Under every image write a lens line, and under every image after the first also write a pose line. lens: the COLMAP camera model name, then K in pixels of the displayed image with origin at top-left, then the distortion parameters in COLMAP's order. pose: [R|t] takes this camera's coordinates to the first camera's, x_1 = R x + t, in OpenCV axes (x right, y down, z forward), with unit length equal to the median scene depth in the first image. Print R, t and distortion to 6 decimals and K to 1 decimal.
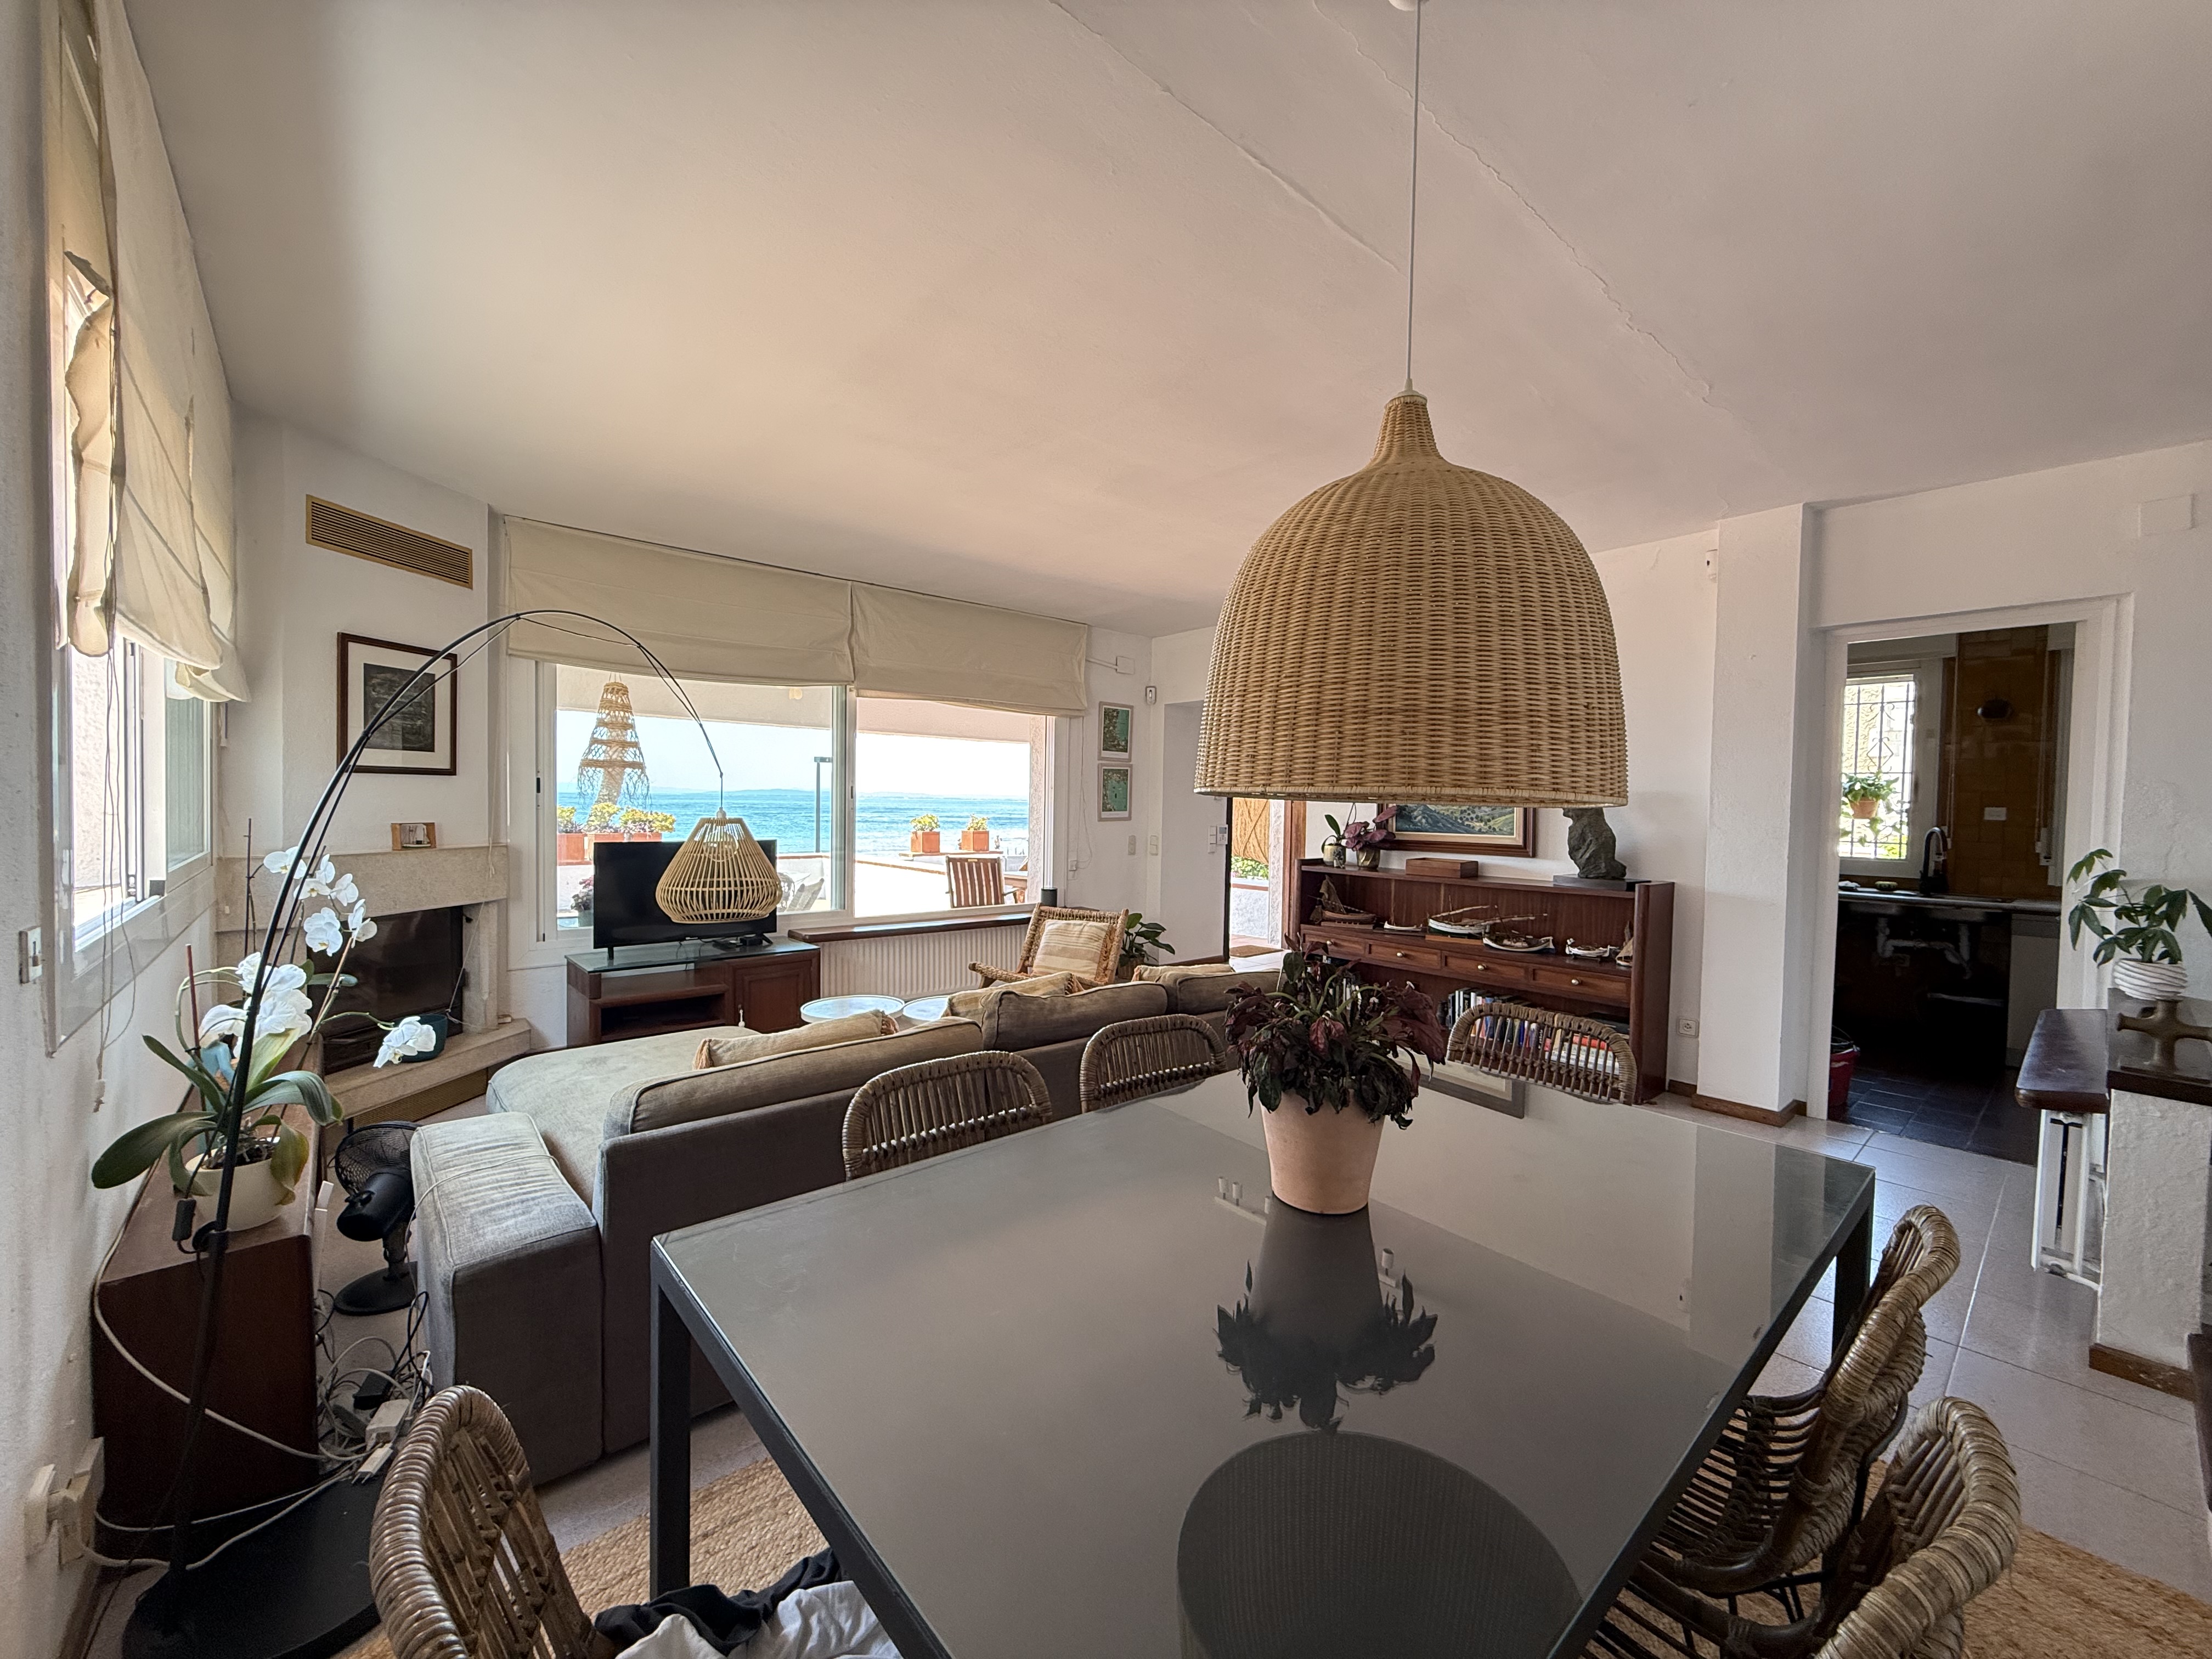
lens RADIAL K [[885.8, 0, 1101.3], [0, 885.8, 828.3], [0, 0, 1]] dist [0.000134, 0.000323]
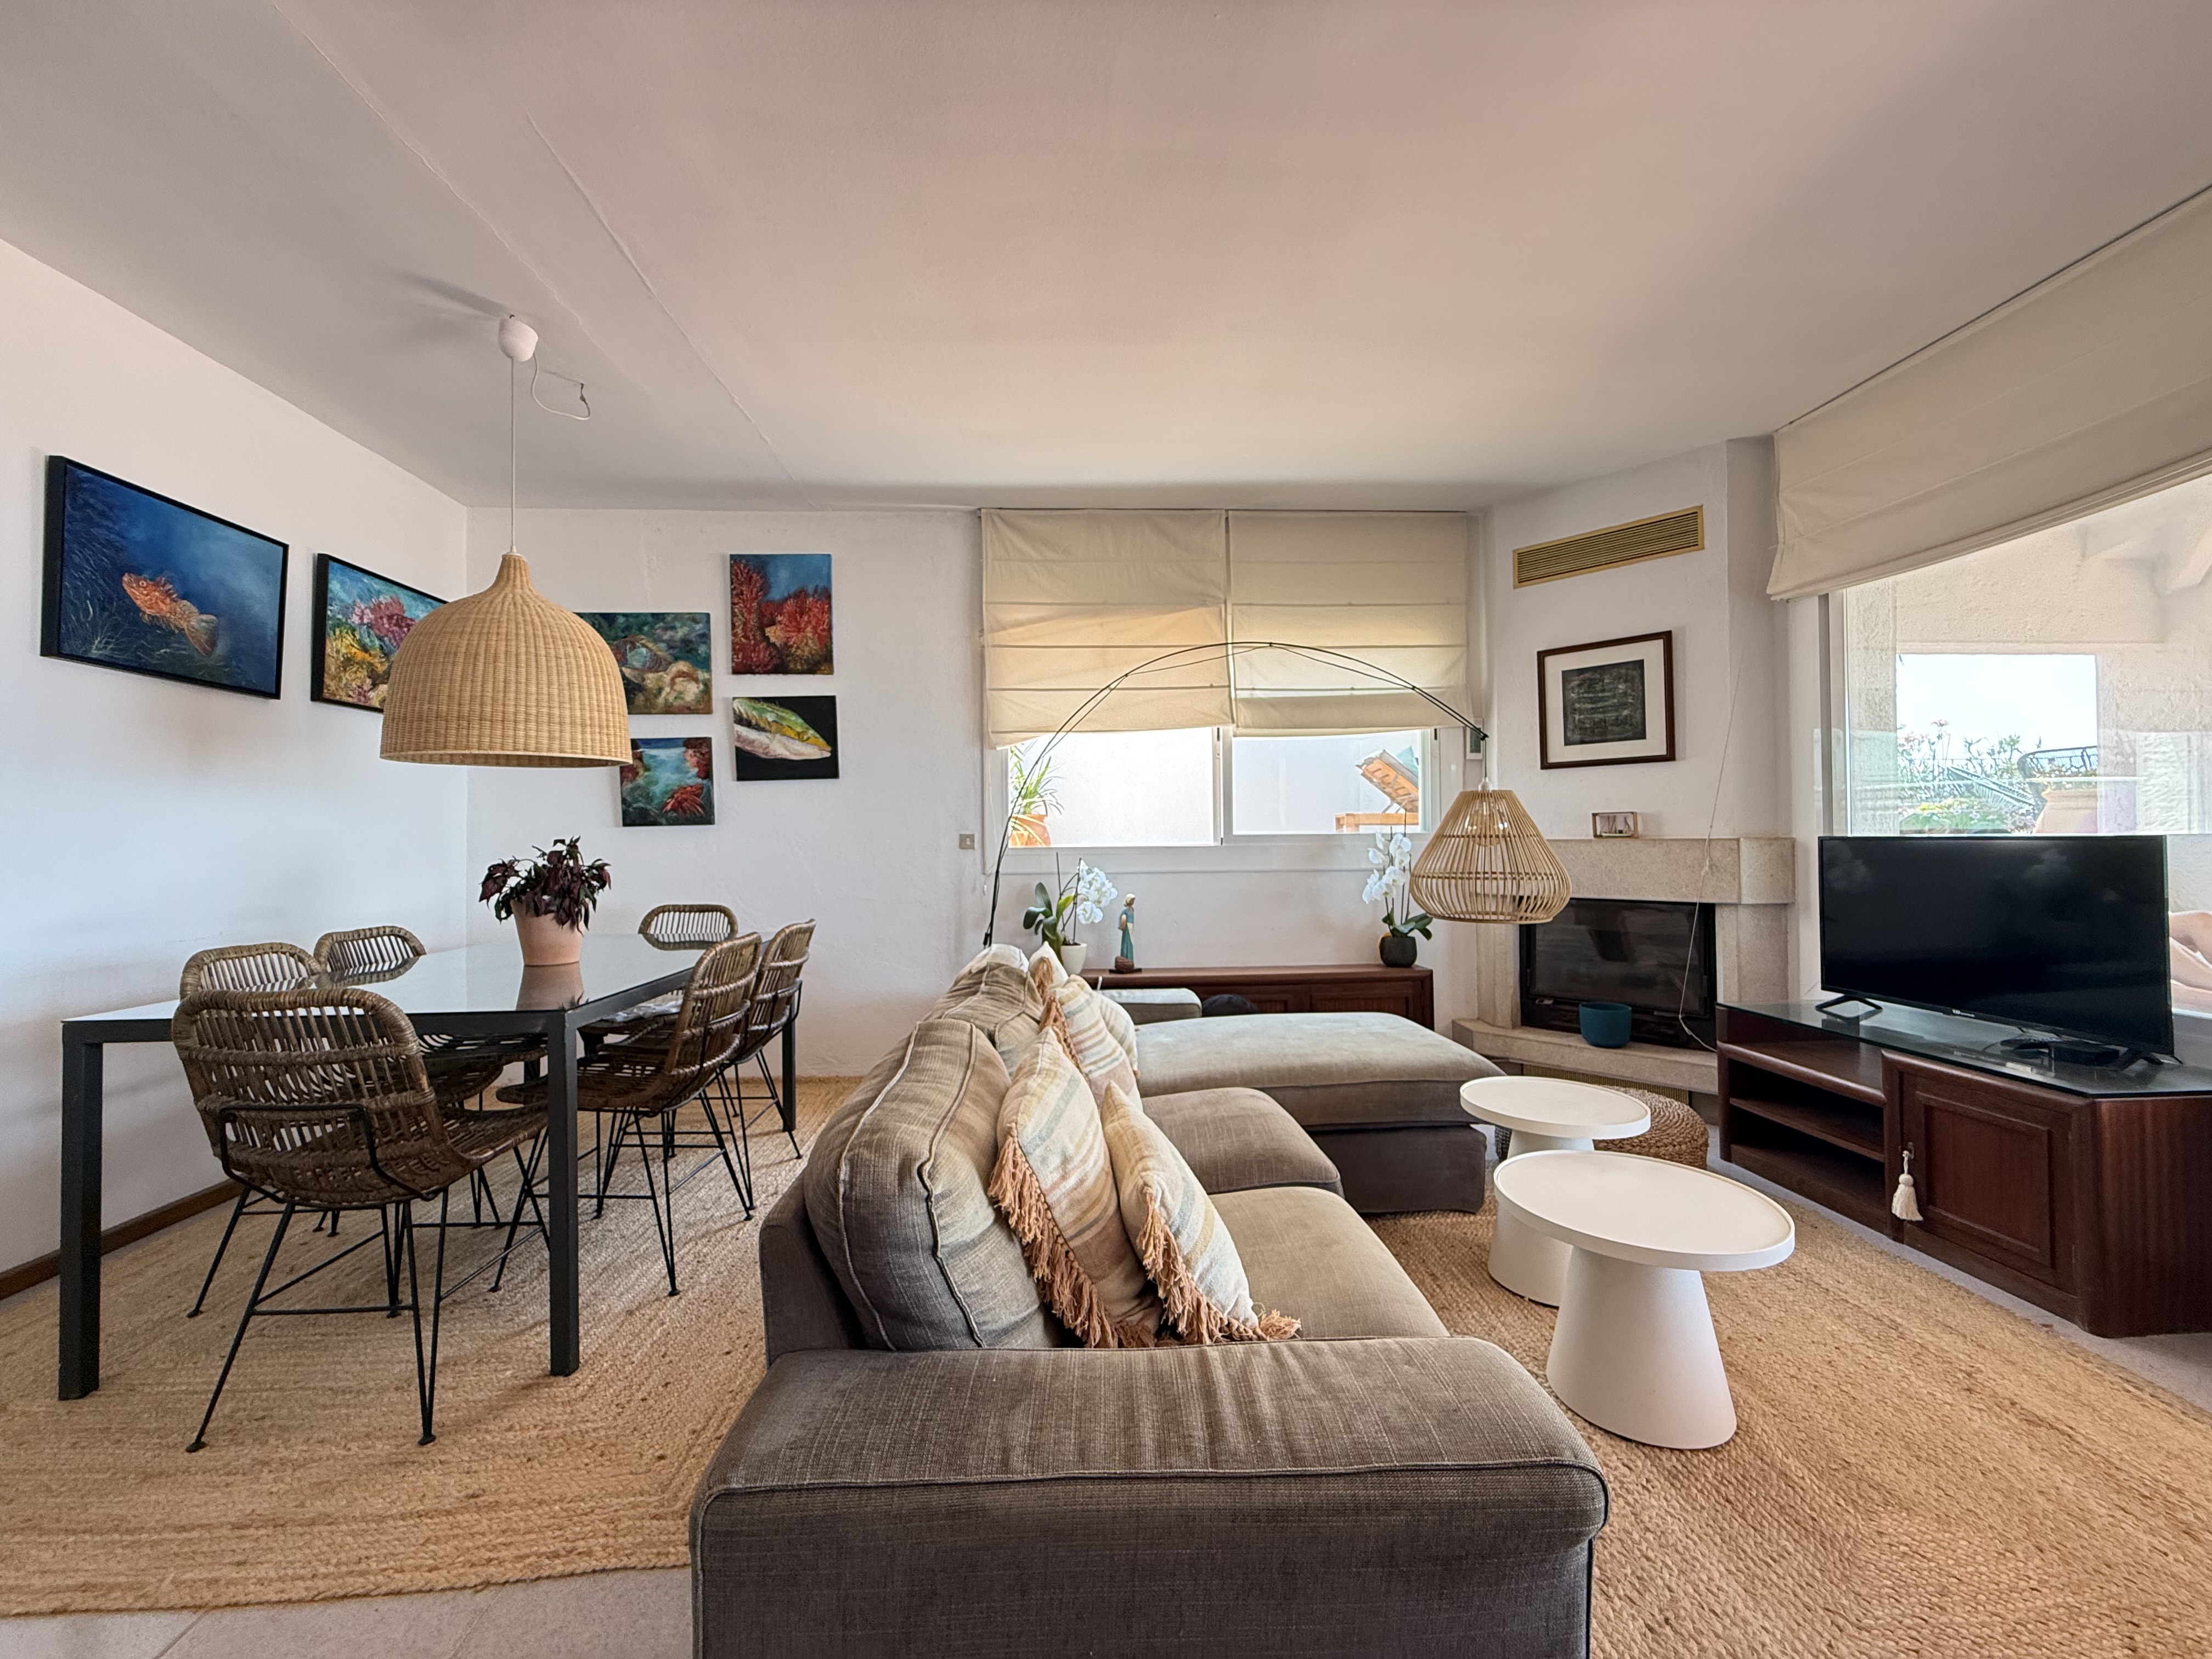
lens RADIAL K [[885.8, 0, 1101.3], [0, 885.8, 828.3], [0, 0, 1]] dist [0.000134, 0.000323]
pose [[-0.612721, -0.022791, -0.789970, 0.304425], [-0.026228, 0.999620, -0.008497, 0.028505], [0.789864, 0.015513, -0.613086, 0.914712]]
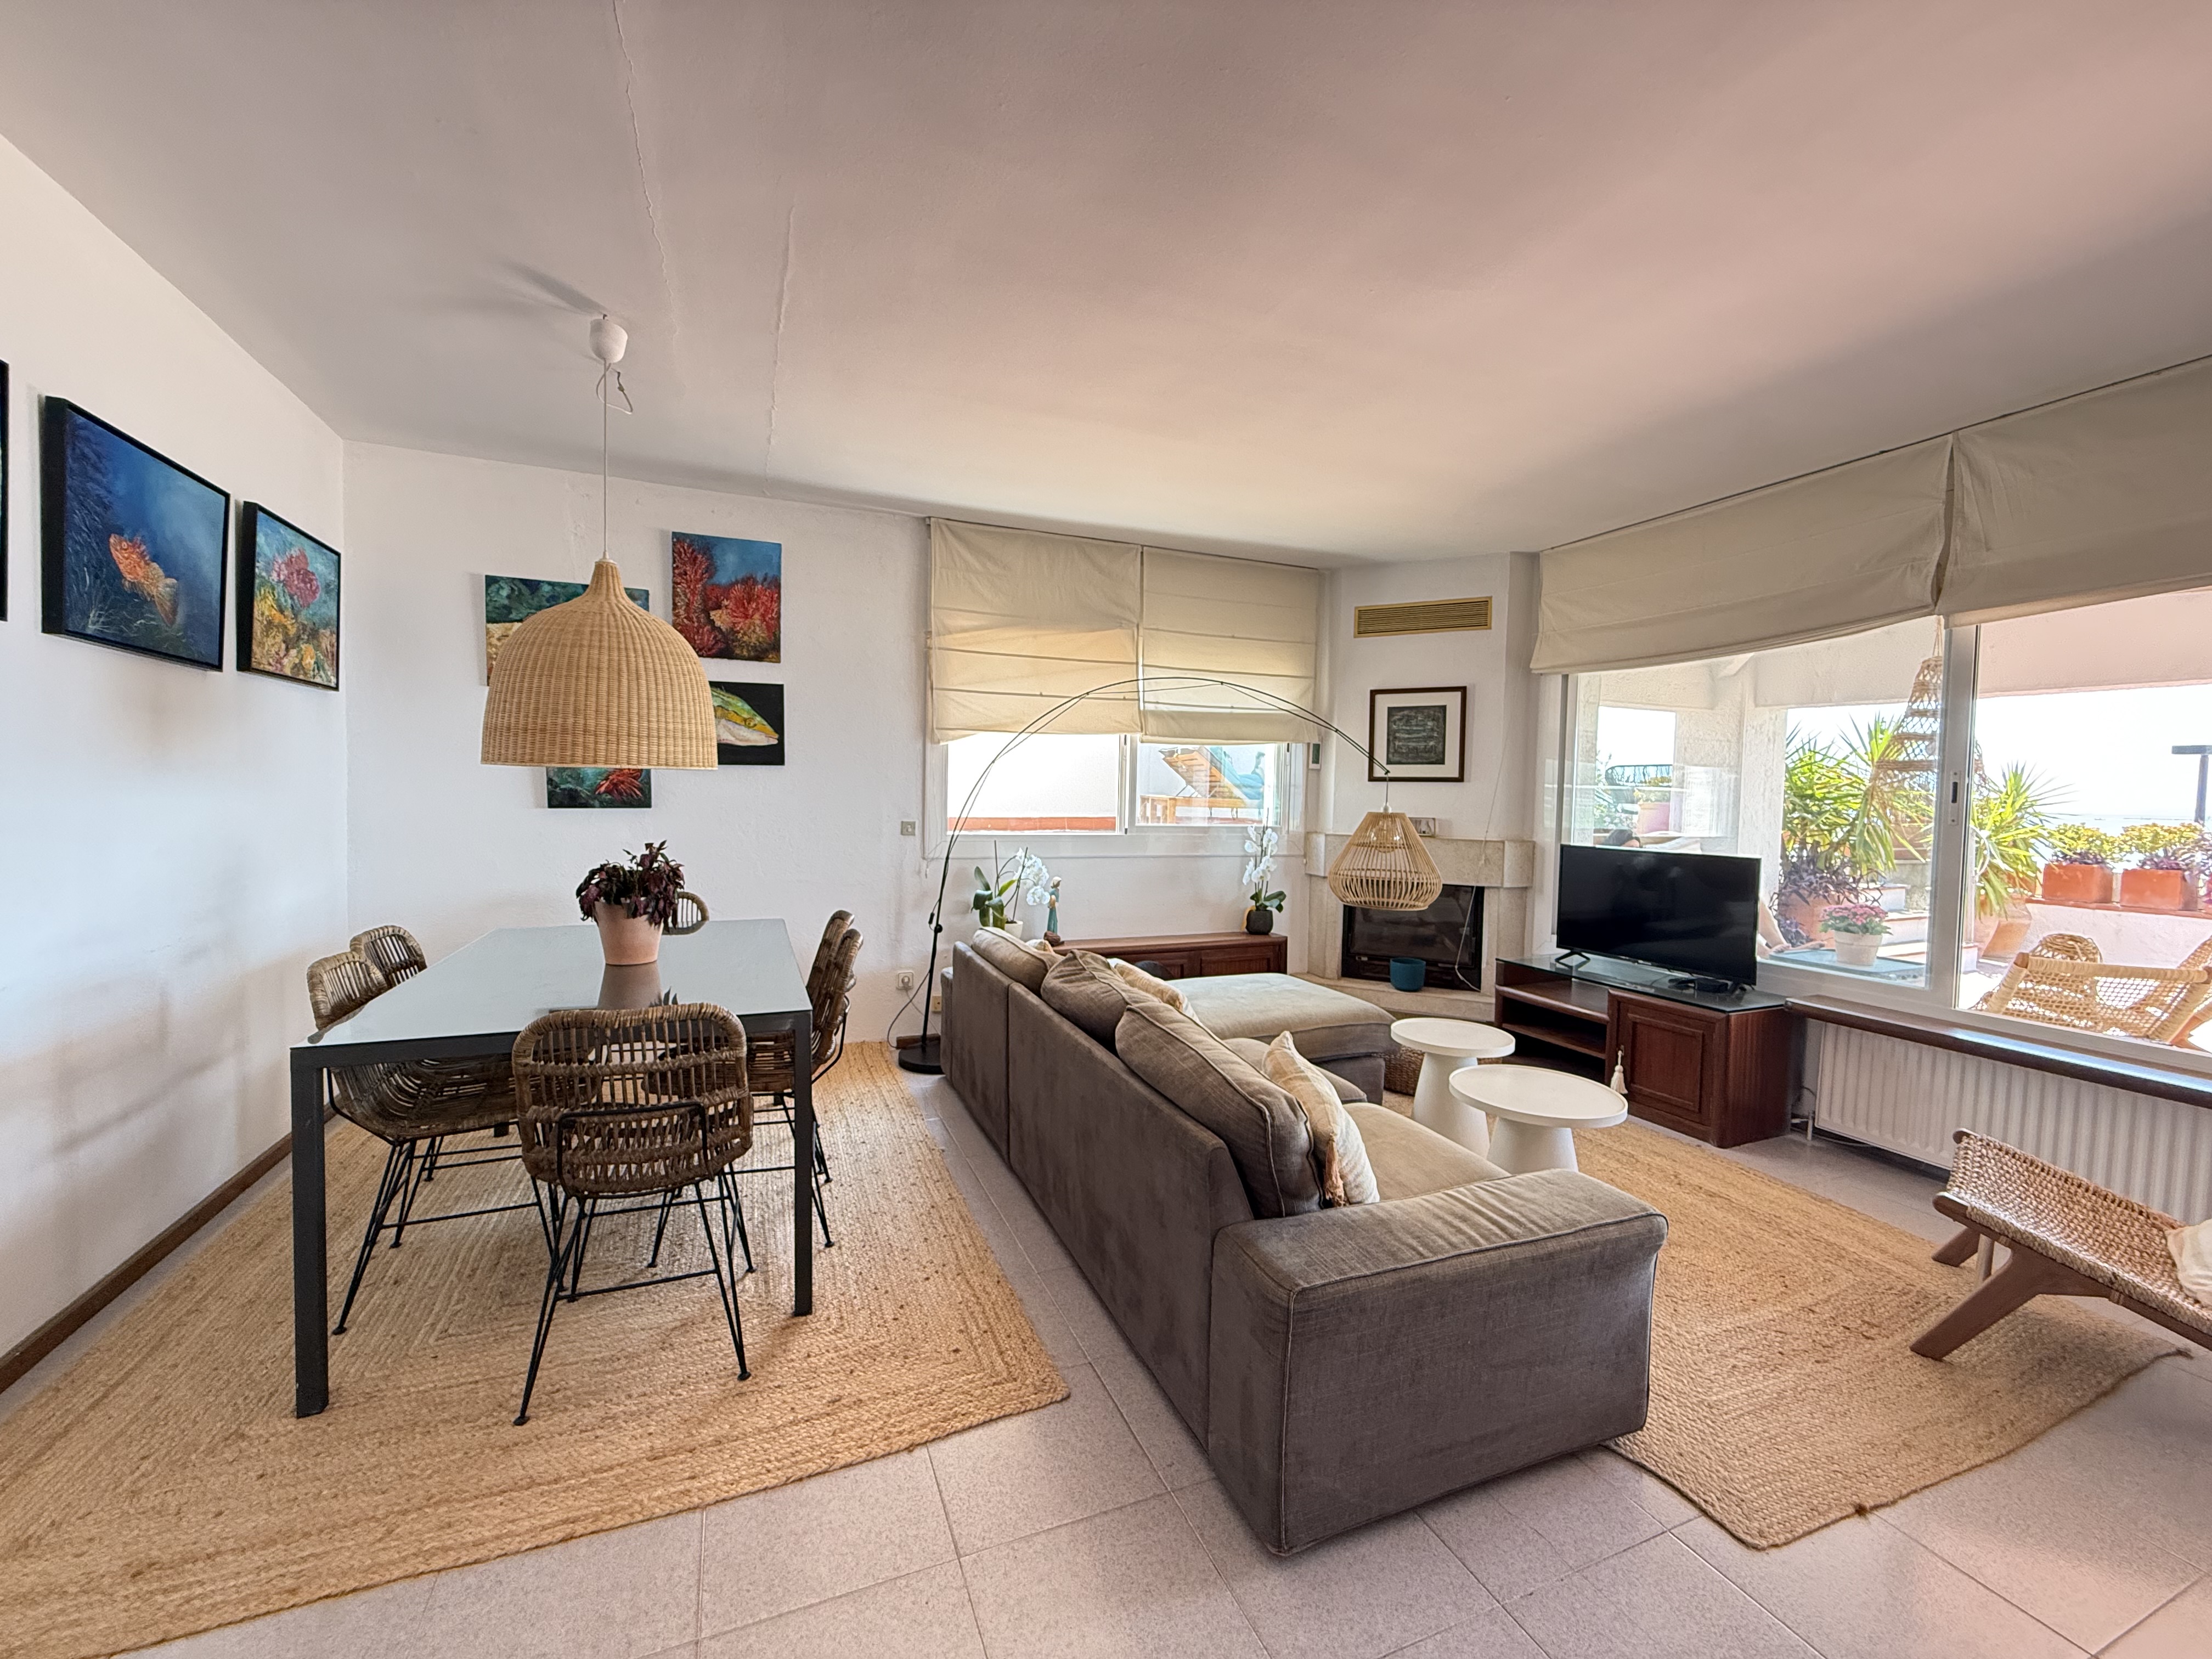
lens RADIAL K [[885.8, 0, 1101.3], [0, 885.8, 828.3], [0, 0, 1]] dist [0.000134, 0.000323]
pose [[-0.315871, 0.013369, -0.948708, 0.528841], [-0.055629, 0.997920, 0.032584, -0.005389], [0.947170, 0.063068, -0.314470, 0.761766]]
